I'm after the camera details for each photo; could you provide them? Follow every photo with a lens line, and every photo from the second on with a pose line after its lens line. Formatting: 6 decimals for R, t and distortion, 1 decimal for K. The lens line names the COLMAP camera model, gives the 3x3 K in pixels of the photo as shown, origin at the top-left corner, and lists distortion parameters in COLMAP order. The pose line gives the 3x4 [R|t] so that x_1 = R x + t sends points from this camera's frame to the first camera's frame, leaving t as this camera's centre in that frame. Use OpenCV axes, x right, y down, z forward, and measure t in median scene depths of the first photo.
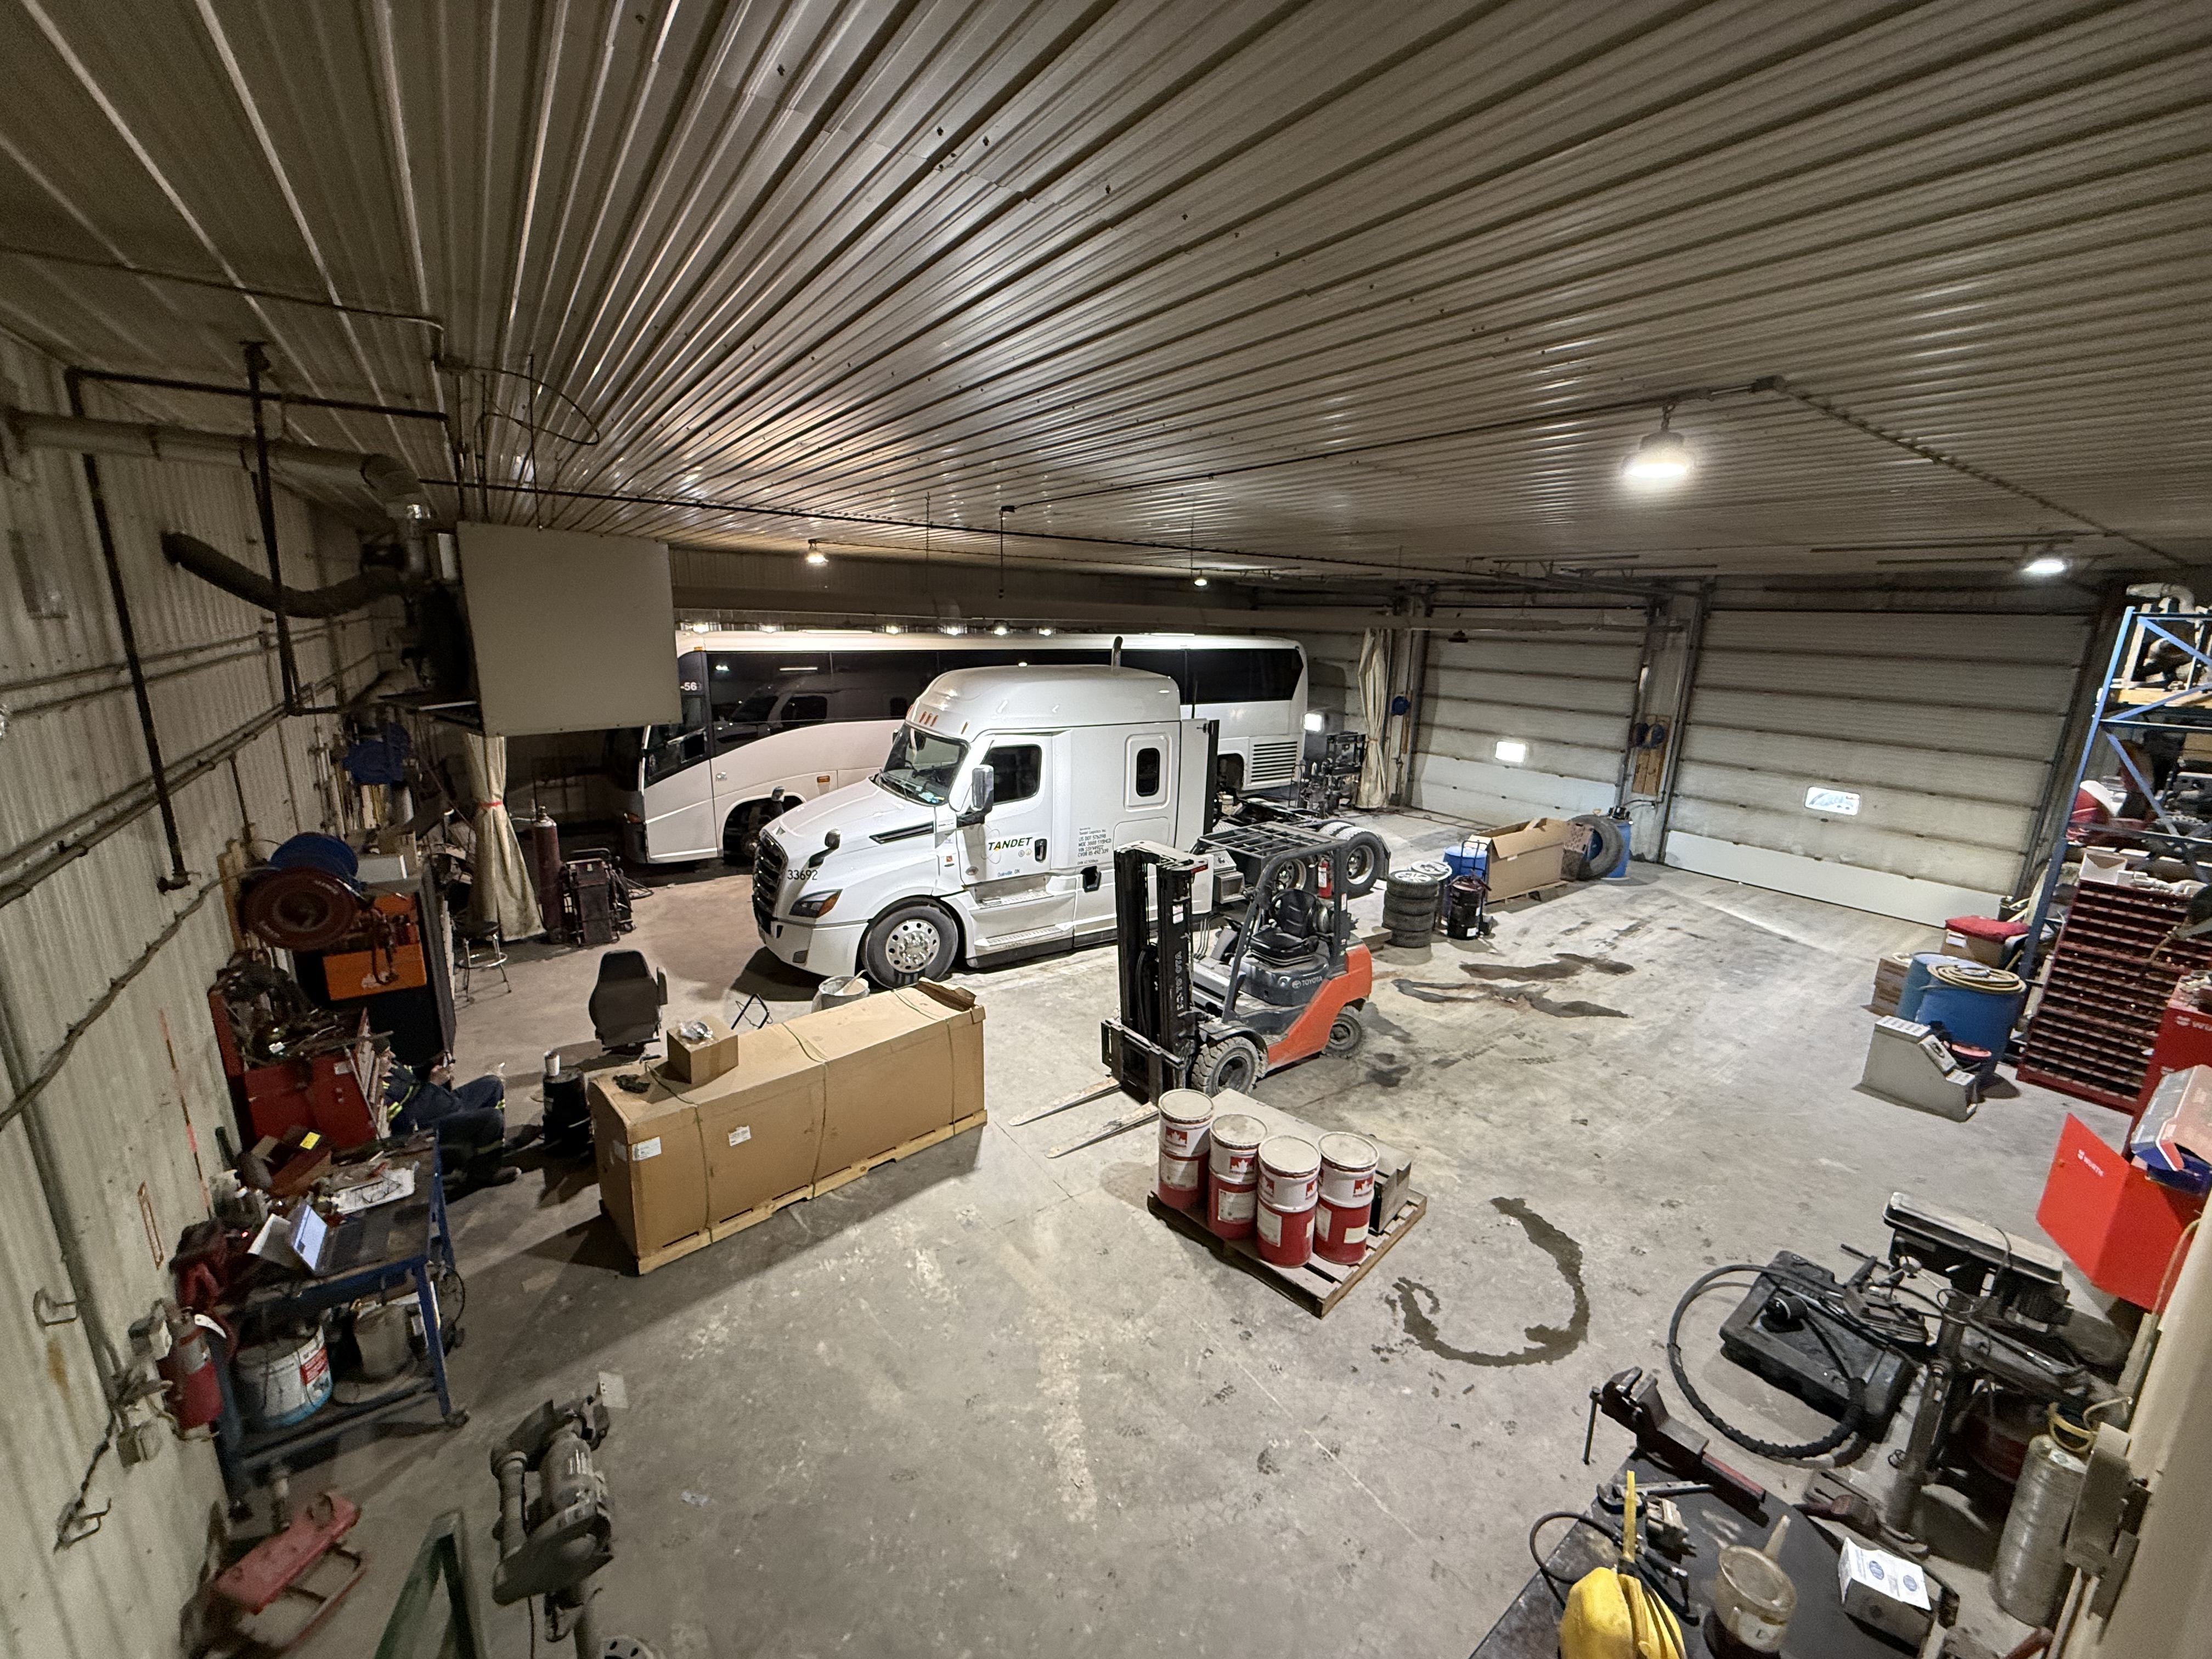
lens RADIAL K [[876.1, 0, 1103.2], [0, 876.1, 828.9], [0, 0, 1]] dist [-0.000929, -0.000218]
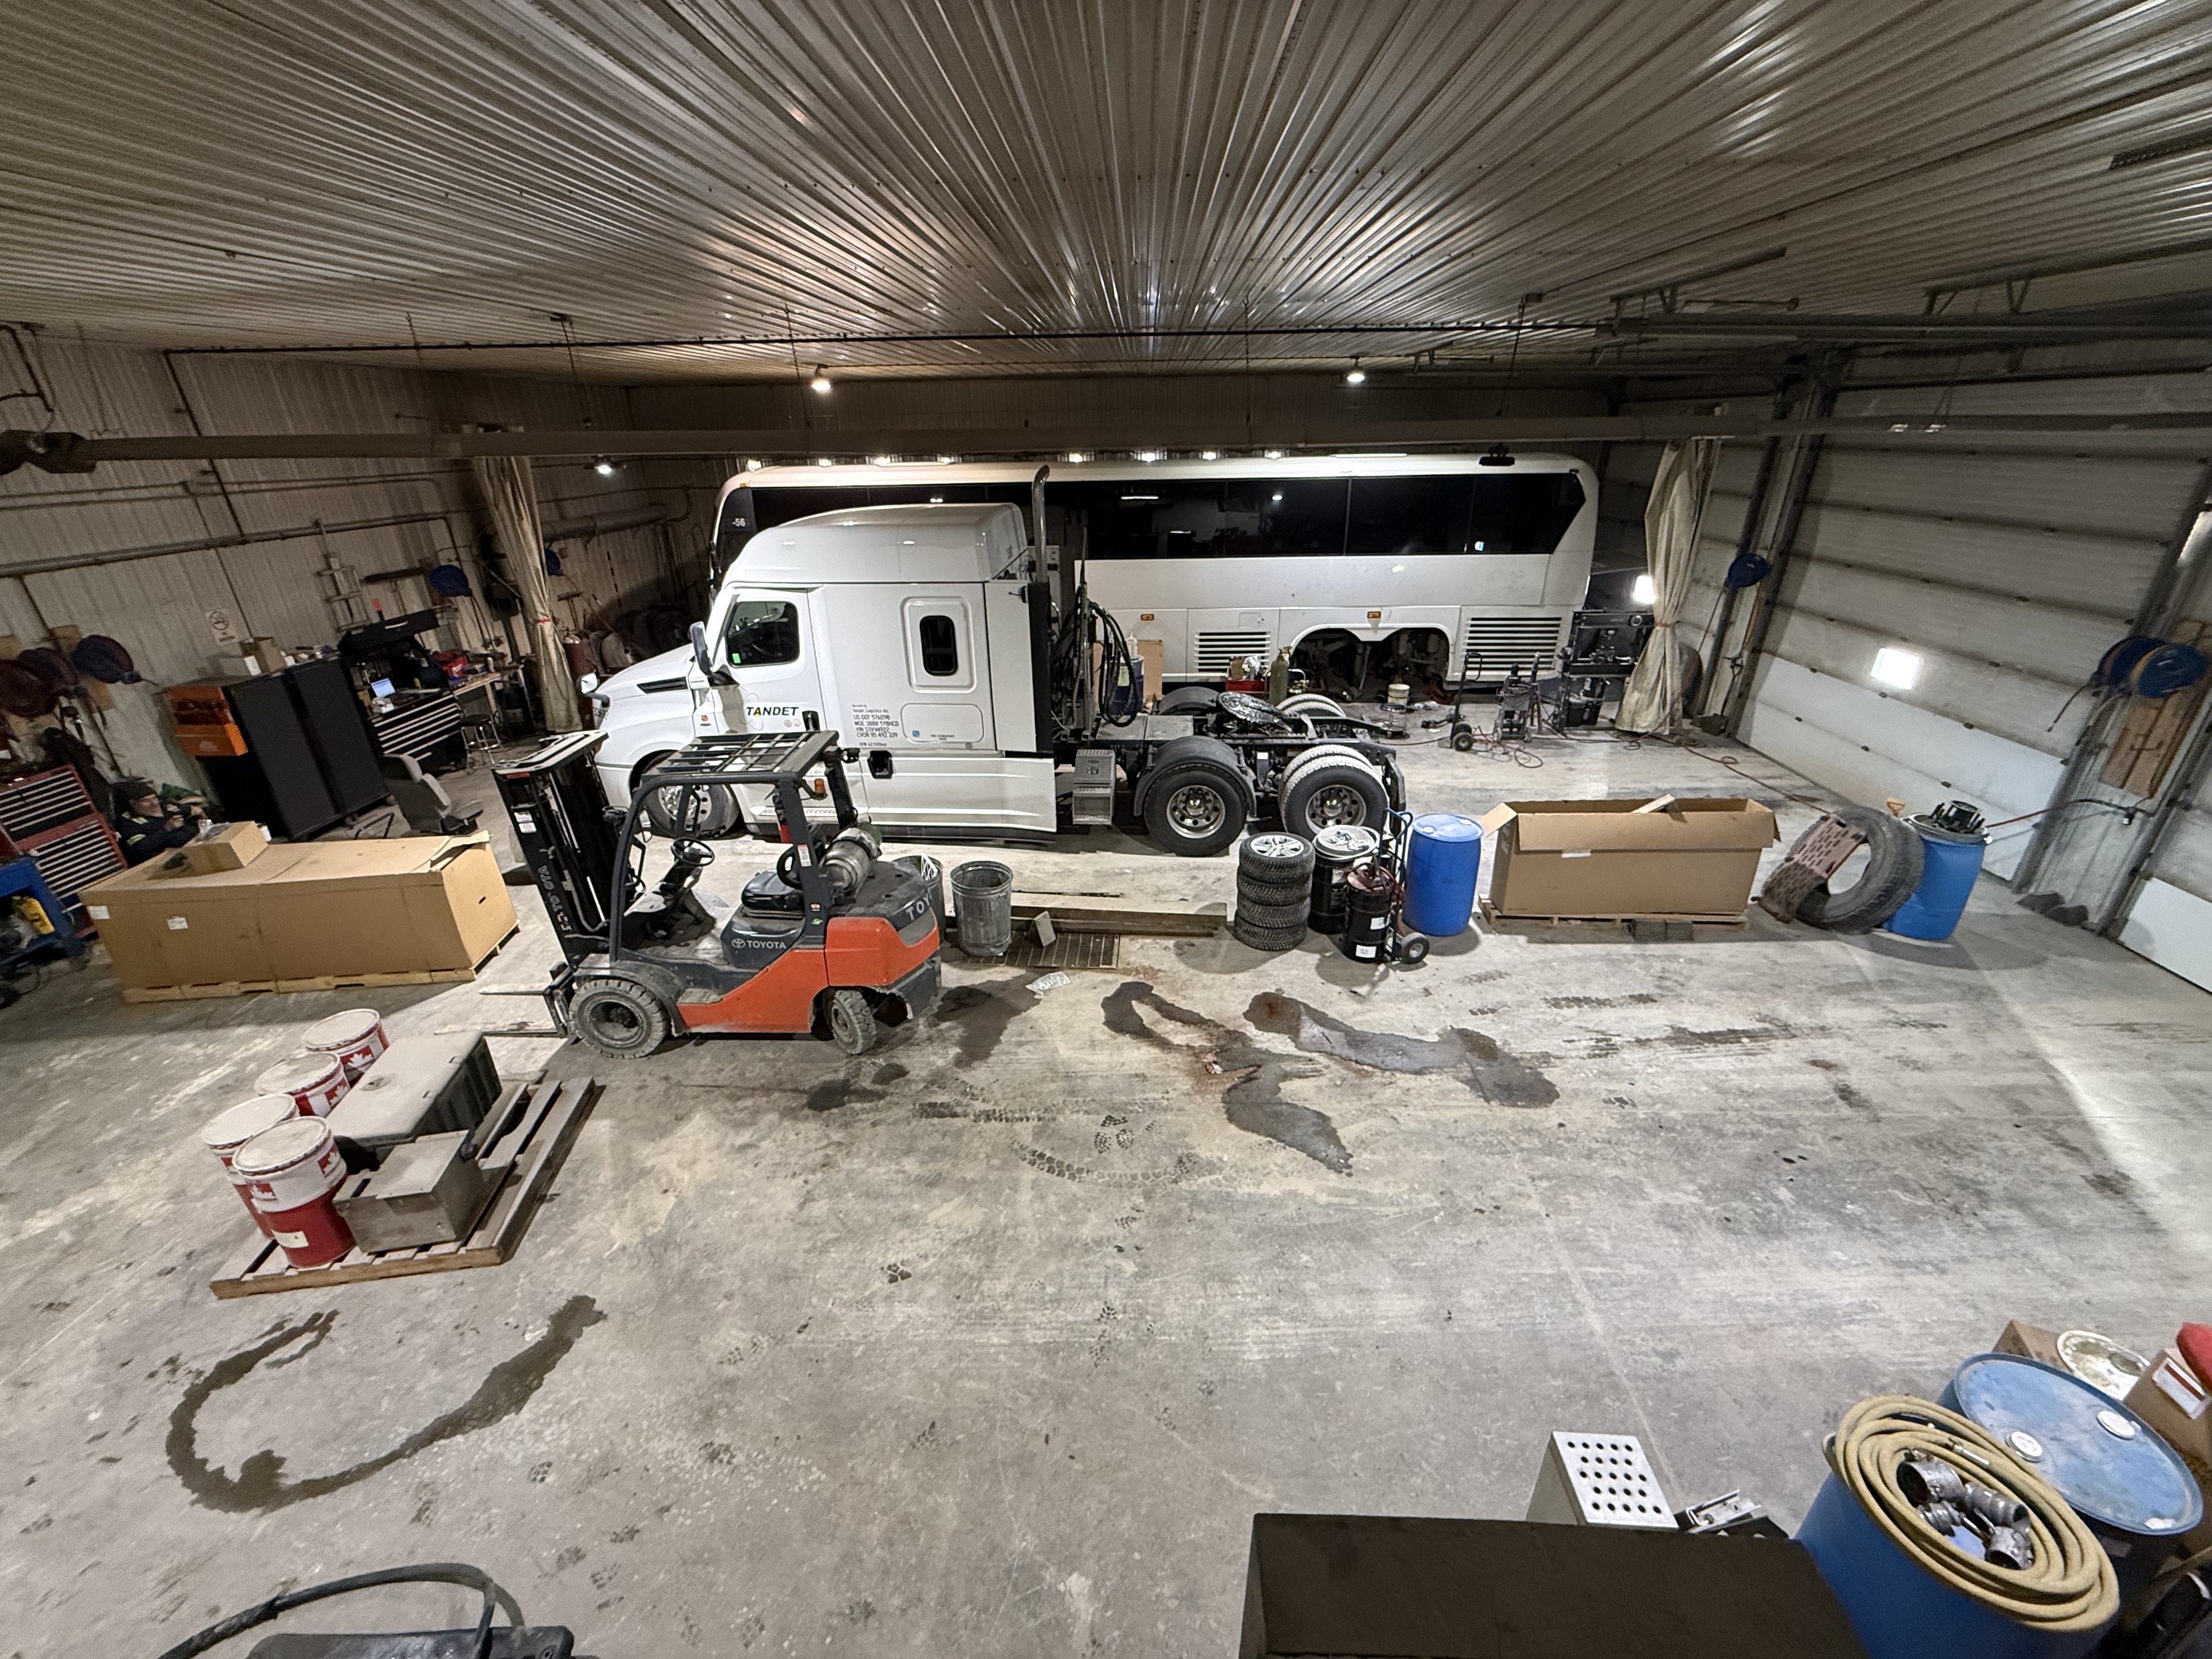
lens RADIAL K [[876.1, 0, 1102.6], [0, 876.1, 828.9], [0, 0, 1]] dist [-0.000929, -0.000218]
pose [[0.797191, 0.214577, -0.564307, 0.740828], [-0.107839, 0.970285, 0.216606, -0.103100], [0.594017, -0.111822, 0.796642, 0.480131]]
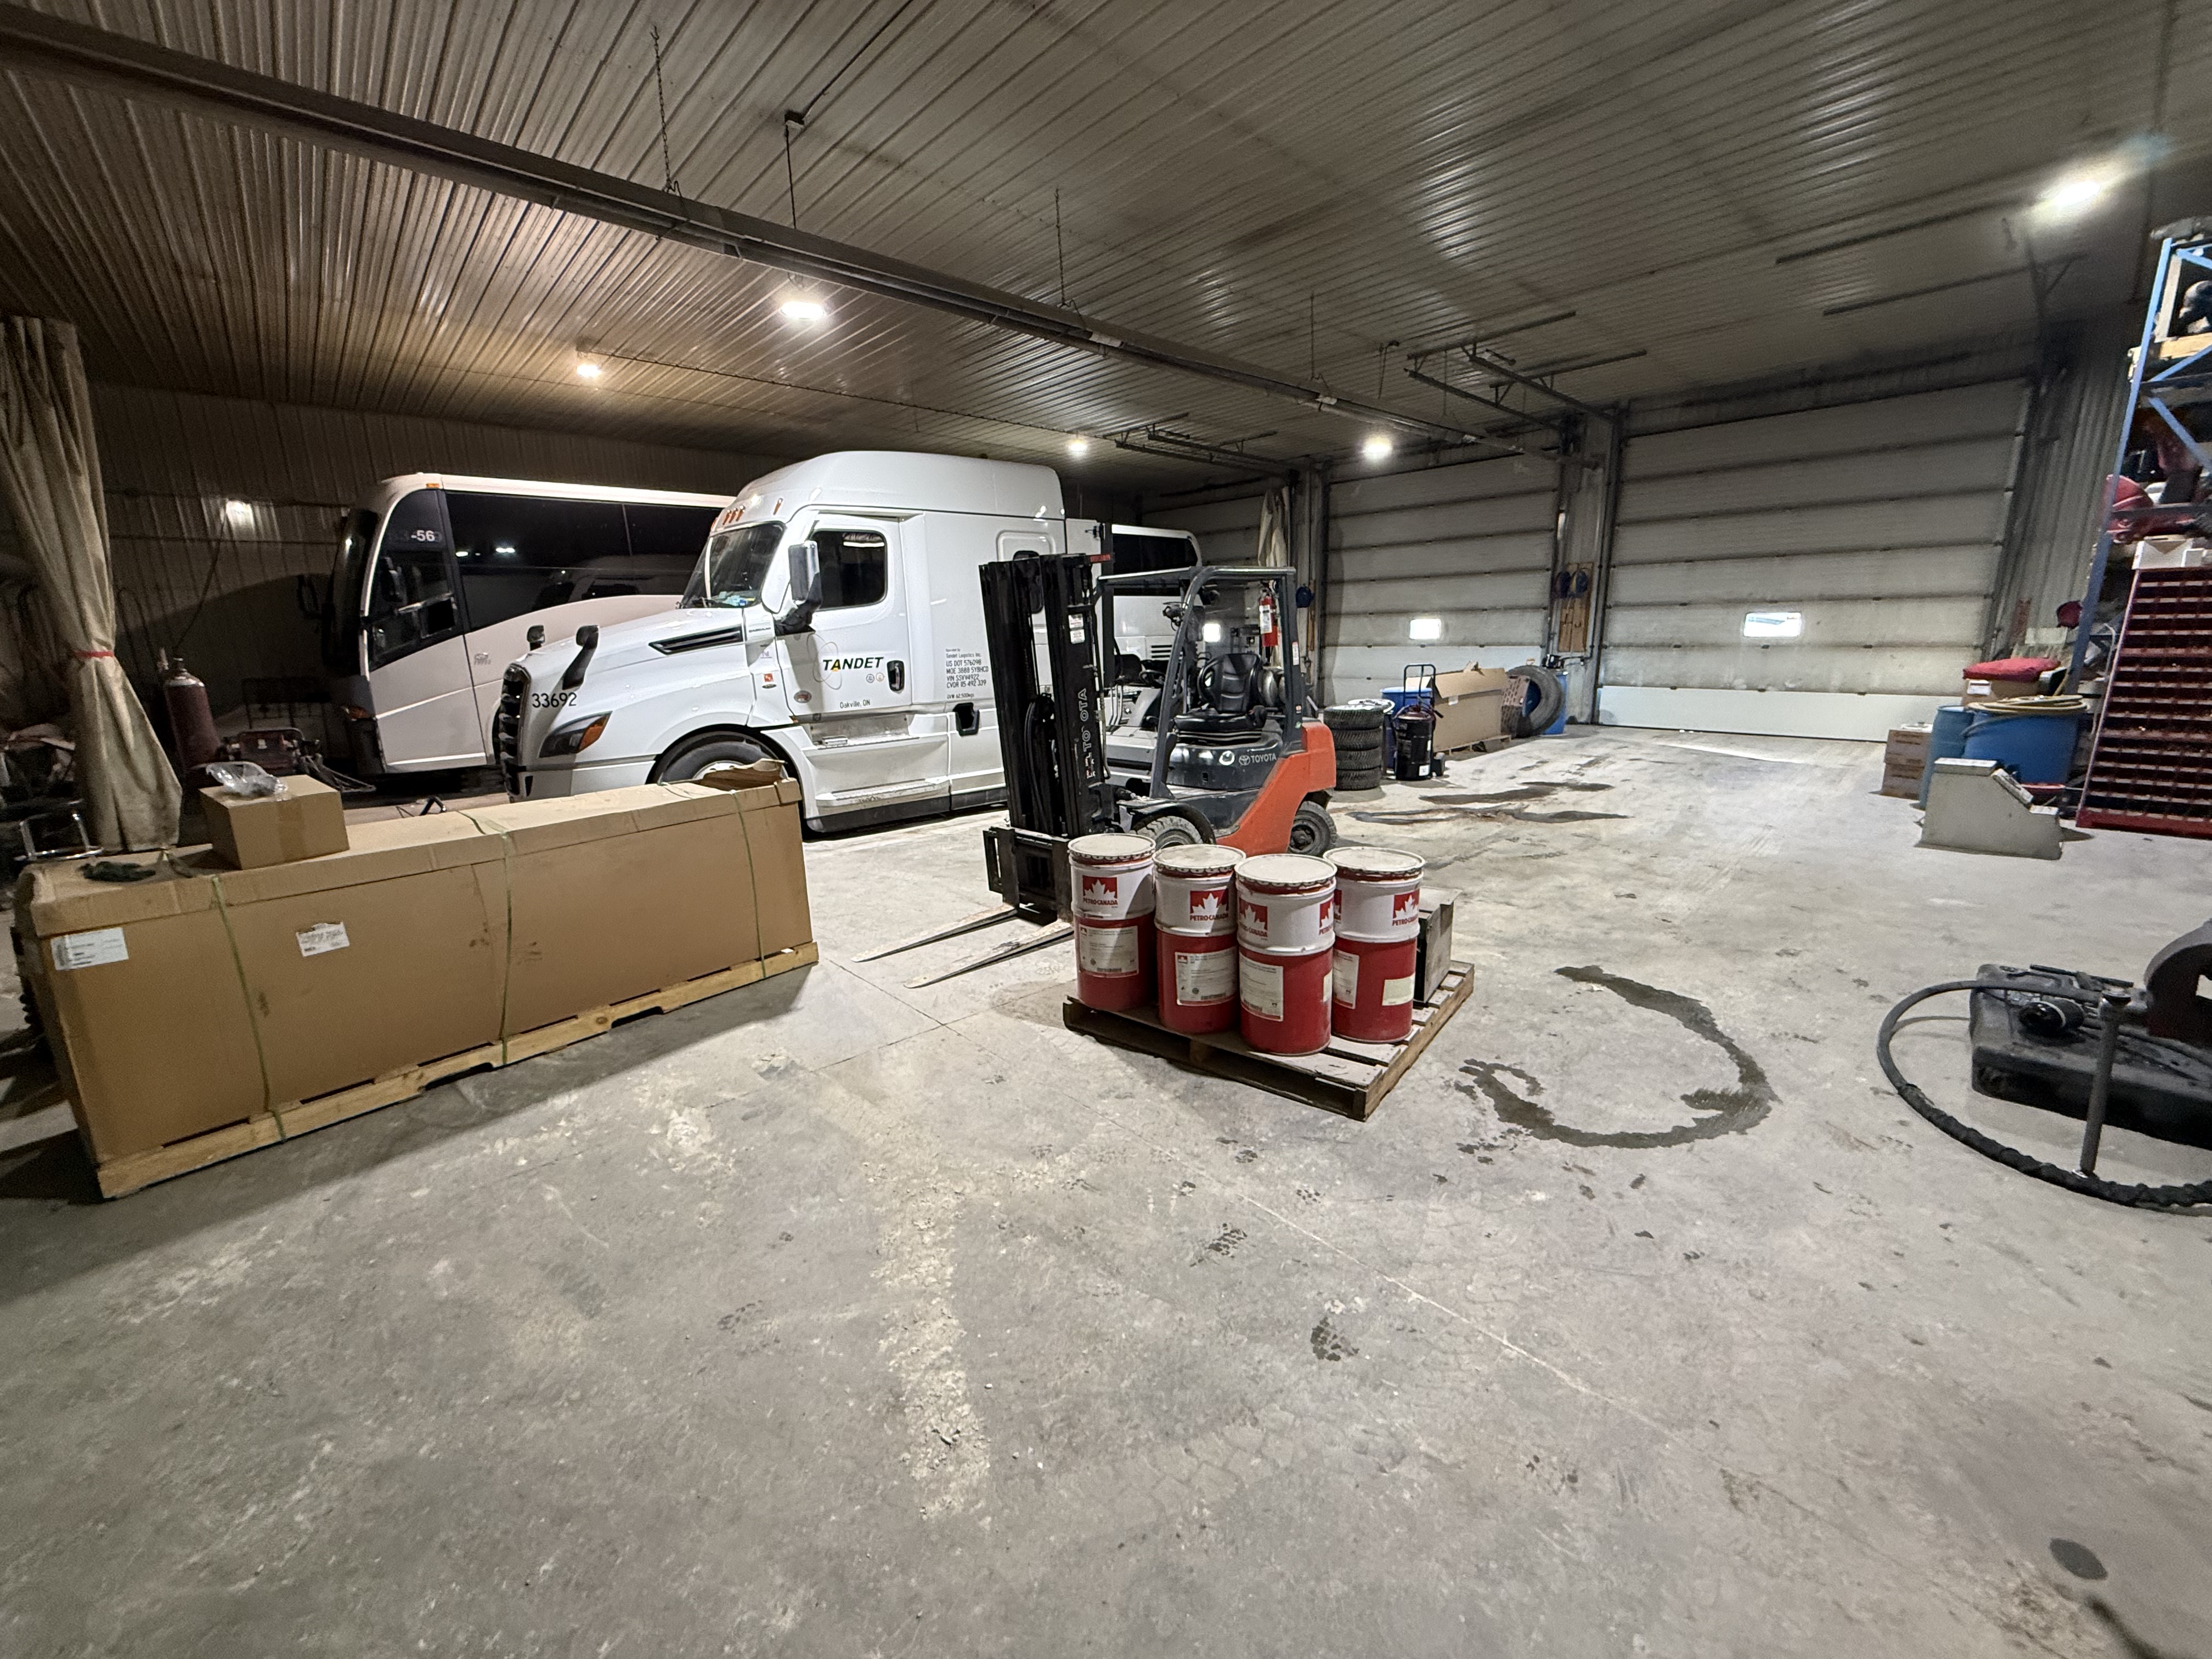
lens RADIAL K [[876.1, 0, 1102.1], [0, 876.1, 827.7], [0, 0, 1]] dist [-0.000929, -0.000218]
pose [[0.990427, -0.078071, 0.113835, 0.010510], [0.079834, 0.996747, -0.011003, 0.192256], [-0.112606, 0.019985, 0.993439, 0.230302]]
